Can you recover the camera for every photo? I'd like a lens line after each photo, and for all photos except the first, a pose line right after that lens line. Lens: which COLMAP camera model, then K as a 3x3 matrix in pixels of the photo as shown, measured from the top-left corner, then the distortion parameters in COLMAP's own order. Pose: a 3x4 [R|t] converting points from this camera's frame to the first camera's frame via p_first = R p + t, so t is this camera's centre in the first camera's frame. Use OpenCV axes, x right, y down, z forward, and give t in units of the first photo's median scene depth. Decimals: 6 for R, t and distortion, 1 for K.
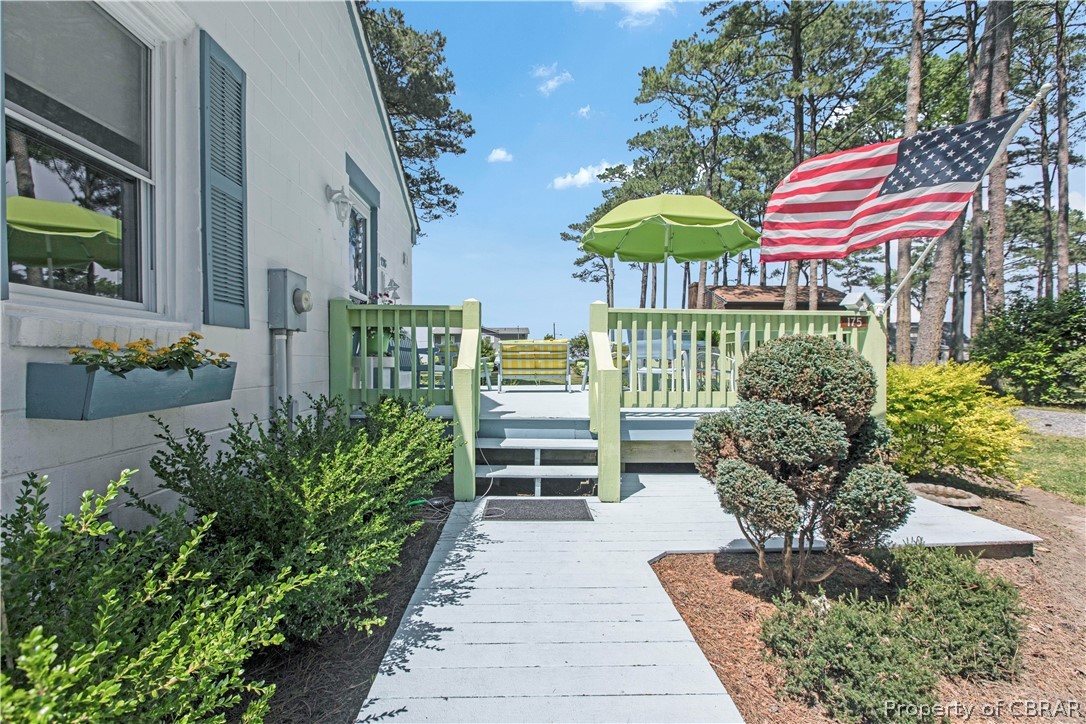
lens RADIAL K [[484.4, 0, 536.9], [0, 484.4, 359.7], [0, 0, 1]] dist [-0.000916, 0.000020]
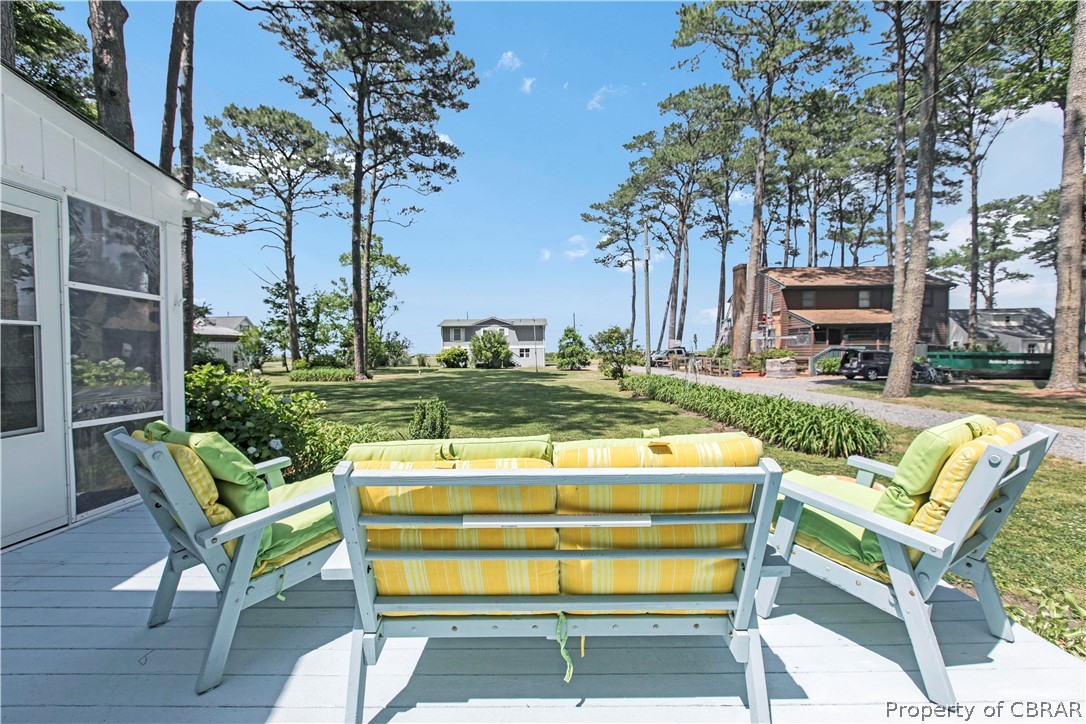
lens RADIAL K [[484.4, 0, 541.7], [0, 484.4, 359.3], [0, 0, 1]] dist [-0.000916, 0.000020]
pose [[0.999562, -0.006399, -0.028896, -0.000973], [0.006988, 0.999769, 0.020332, -0.015158], [0.028759, -0.020525, 0.999376, 0.172255]]
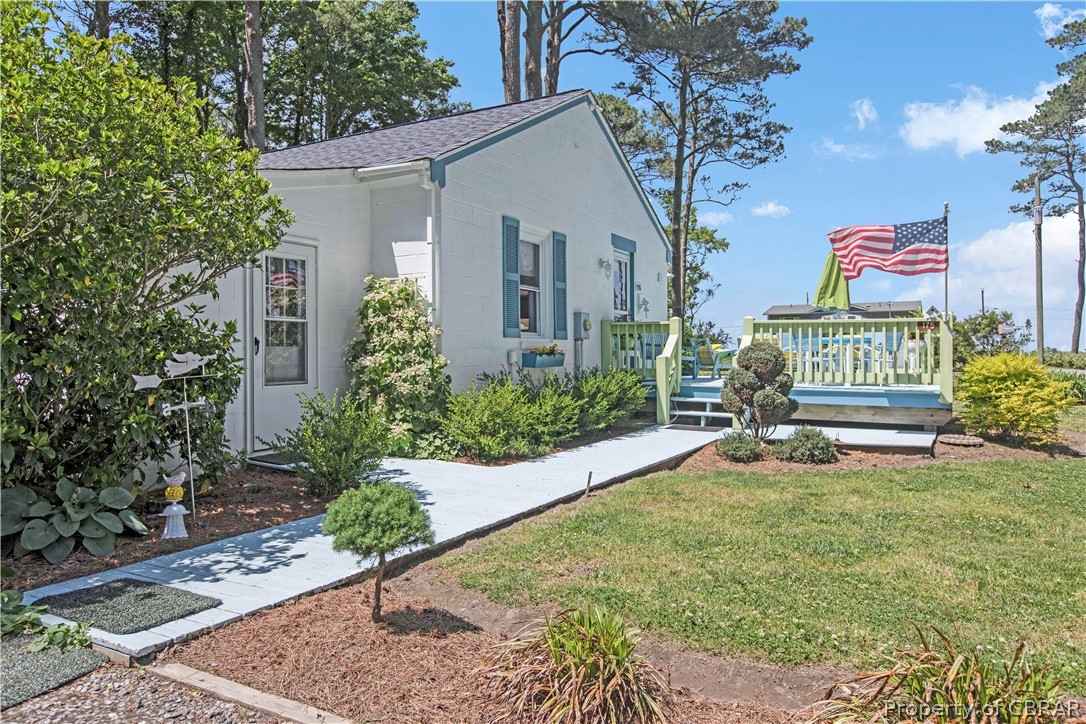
lens RADIAL K [[735.0, 0, 532.8], [0, 735.0, 355.9], [0, 0, 1]] dist [-0.000161, -0.004692]
pose [[0.854110, 0.001206, -0.520092, 0.088911], [0.002431, 0.999977, 0.006311, -0.000347], [0.520087, -0.006655, 0.854087, -0.169598]]
